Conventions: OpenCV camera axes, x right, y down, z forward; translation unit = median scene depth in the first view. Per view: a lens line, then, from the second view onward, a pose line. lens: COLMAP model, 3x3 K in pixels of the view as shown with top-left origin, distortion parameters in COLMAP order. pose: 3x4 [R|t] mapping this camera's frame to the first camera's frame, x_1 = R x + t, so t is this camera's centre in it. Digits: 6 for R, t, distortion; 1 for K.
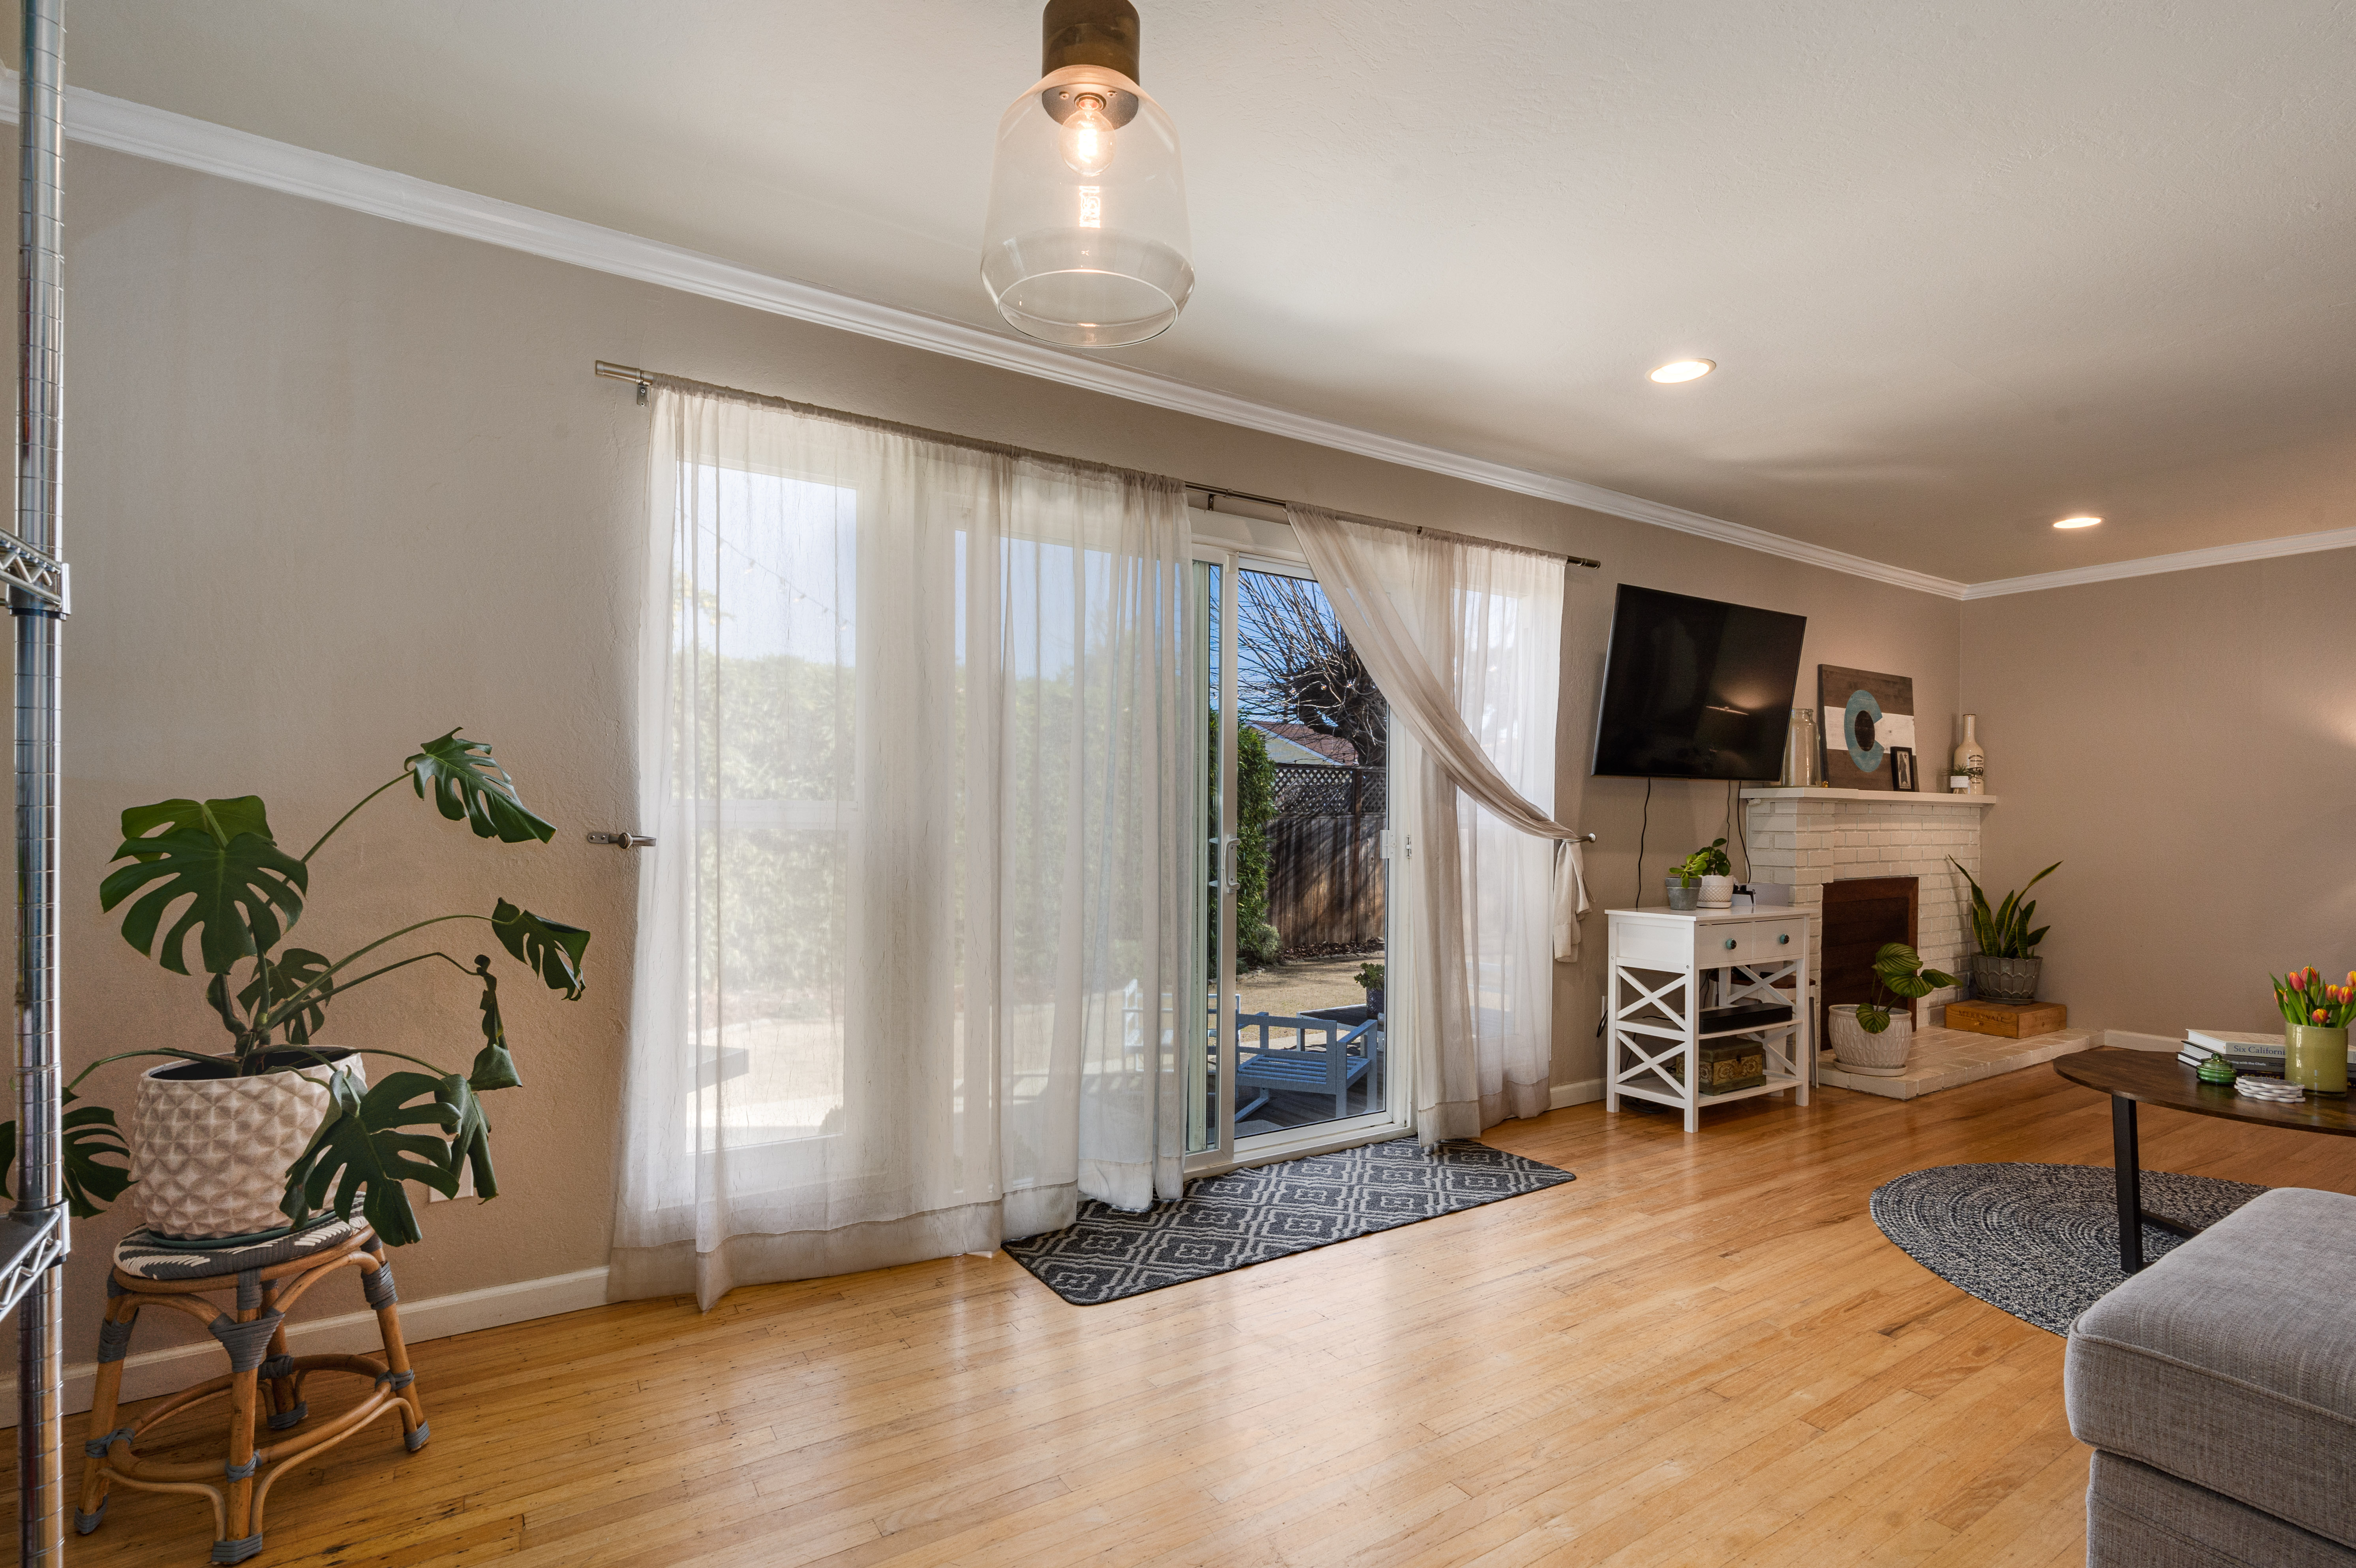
lens RADIAL K [[1075.2, 0, 1178.0], [0, 1075.2, 784.0], [0, 0, 1]] dist [0.003227, 0.000624]
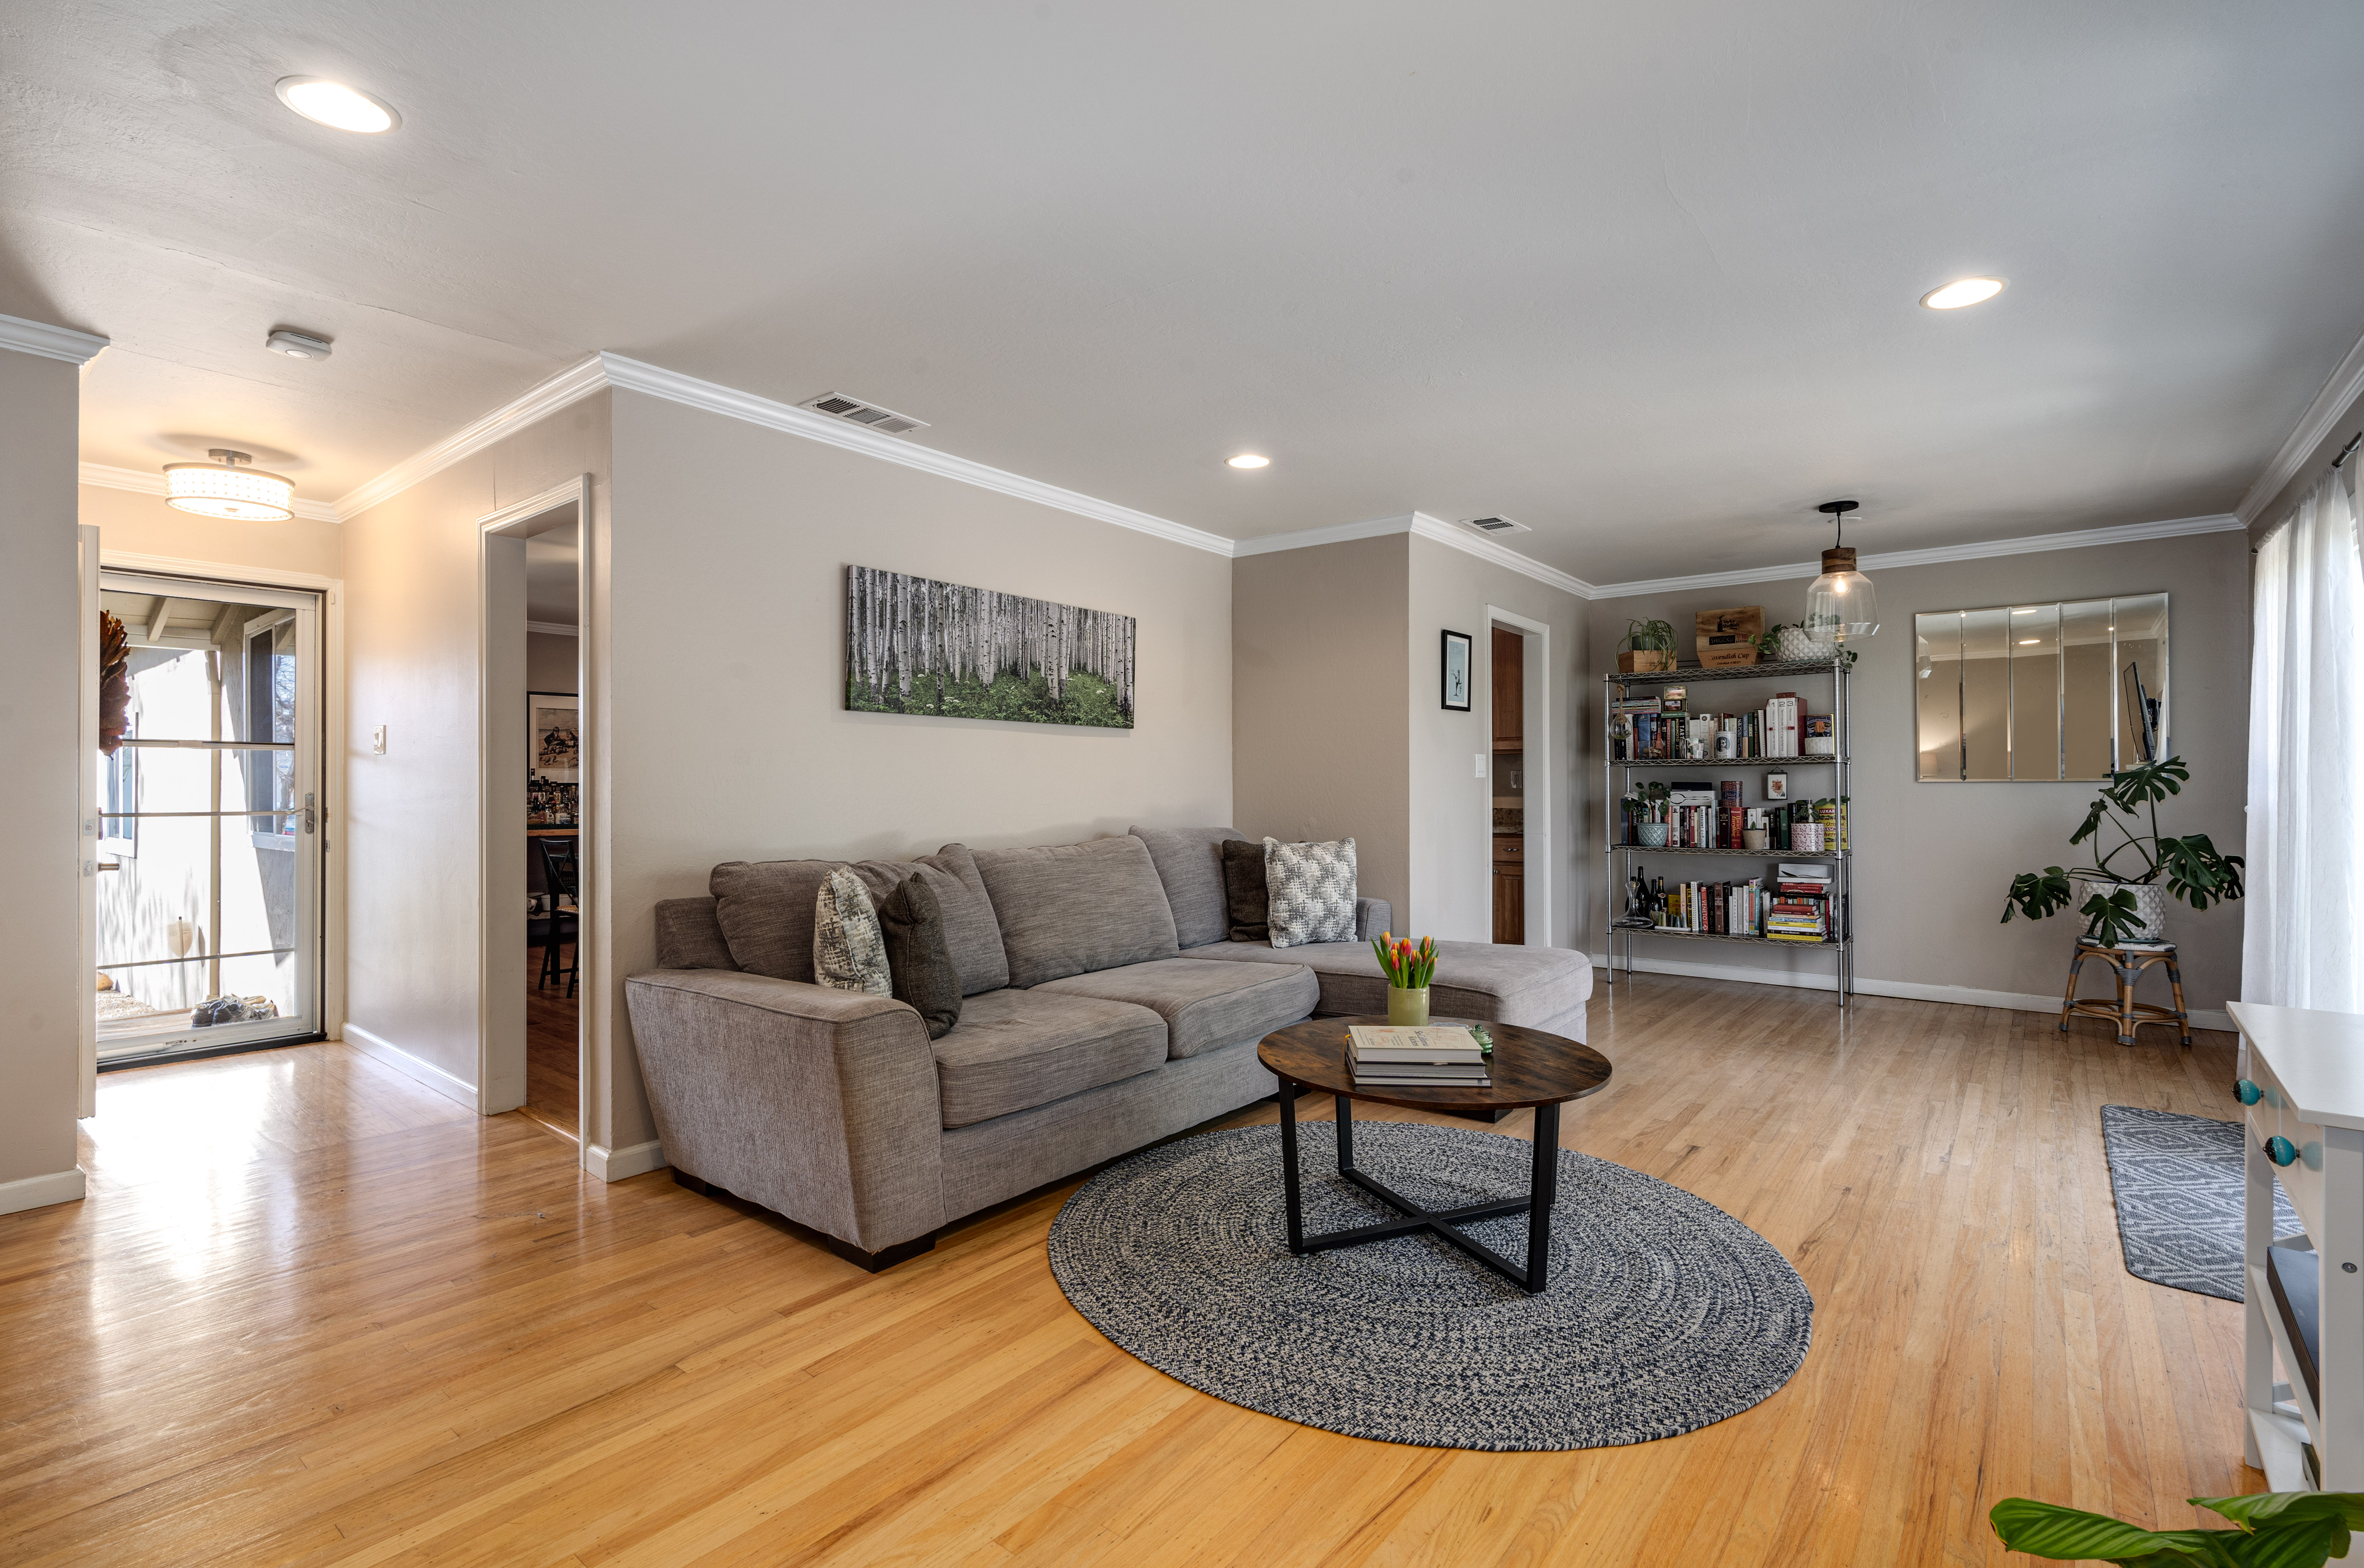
lens RADIAL K [[1078.8, 0, 1182.0], [0, 1078.8, 784.0], [0, 0, 1]] dist [0.003227, 0.000624]
pose [[-0.943290, -0.011002, -0.331788, 1.385157], [-0.002990, 0.999692, -0.024648, 0.048015], [0.331956, -0.022258, -0.943032, 1.662037]]
